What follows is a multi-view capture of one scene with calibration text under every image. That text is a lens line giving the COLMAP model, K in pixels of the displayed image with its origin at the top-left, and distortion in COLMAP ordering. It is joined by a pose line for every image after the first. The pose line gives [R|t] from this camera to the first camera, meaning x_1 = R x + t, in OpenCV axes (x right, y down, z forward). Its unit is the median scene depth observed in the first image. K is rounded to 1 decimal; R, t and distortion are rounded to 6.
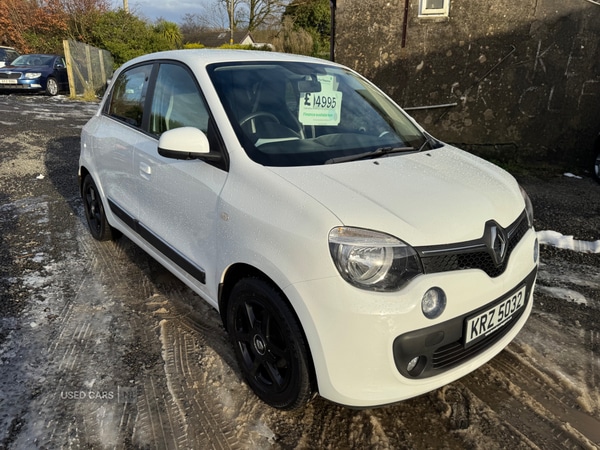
lens RADIAL K [[441.8, 0, 300.0], [0, 441.8, 225.0], [0, 0, 1]] dist [0.004806, -0.005263]
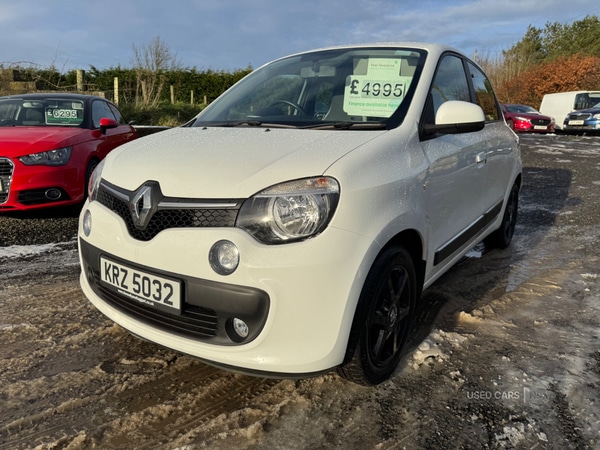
lens RADIAL K [[431.8, 0, 285.6], [0, 431.8, 225.5], [0, 0, 1]] dist [0.005044, -0.005681]
pose [[0.220979, 0.202952, -0.953928, 0.954421], [-0.306523, 0.942996, 0.129620, -0.085645], [0.925857, 0.263758, 0.270592, 0.721016]]
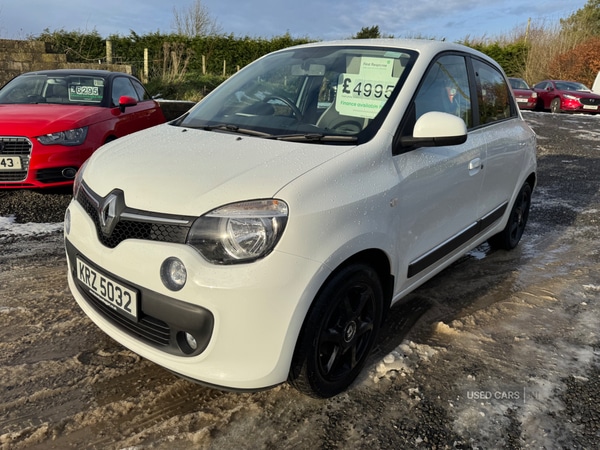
lens RADIAL K [[430.6, 0, 284.3], [0, 430.6, 226.0], [0, 0, 1]] dist [0.004234, -0.002300]
pose [[0.131981, 0.278712, -0.951263, 0.960590], [-0.333274, 0.916268, 0.222219, -0.182073], [0.933547, 0.287702, 0.213817, 0.803204]]
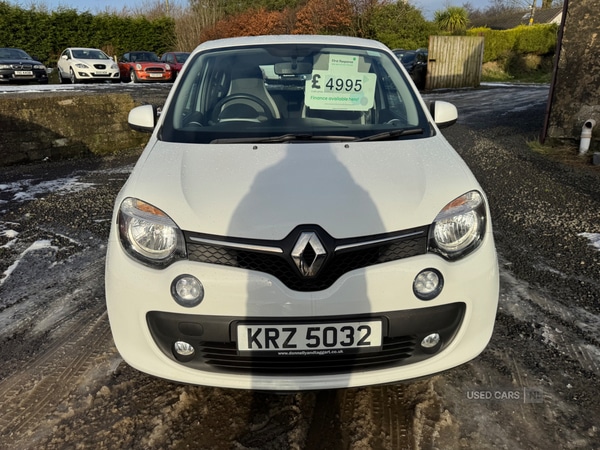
lens RADIAL K [[439.9, 0, 289.9], [0, 439.9, 220.7], [0, 0, 1]] dist [0.008639, -0.001982]
pose [[0.784075, 0.176029, -0.595181, 0.619765], [-0.167300, 0.983386, 0.070446, -0.046917], [0.597693, 0.044339, 0.800498, 0.219695]]
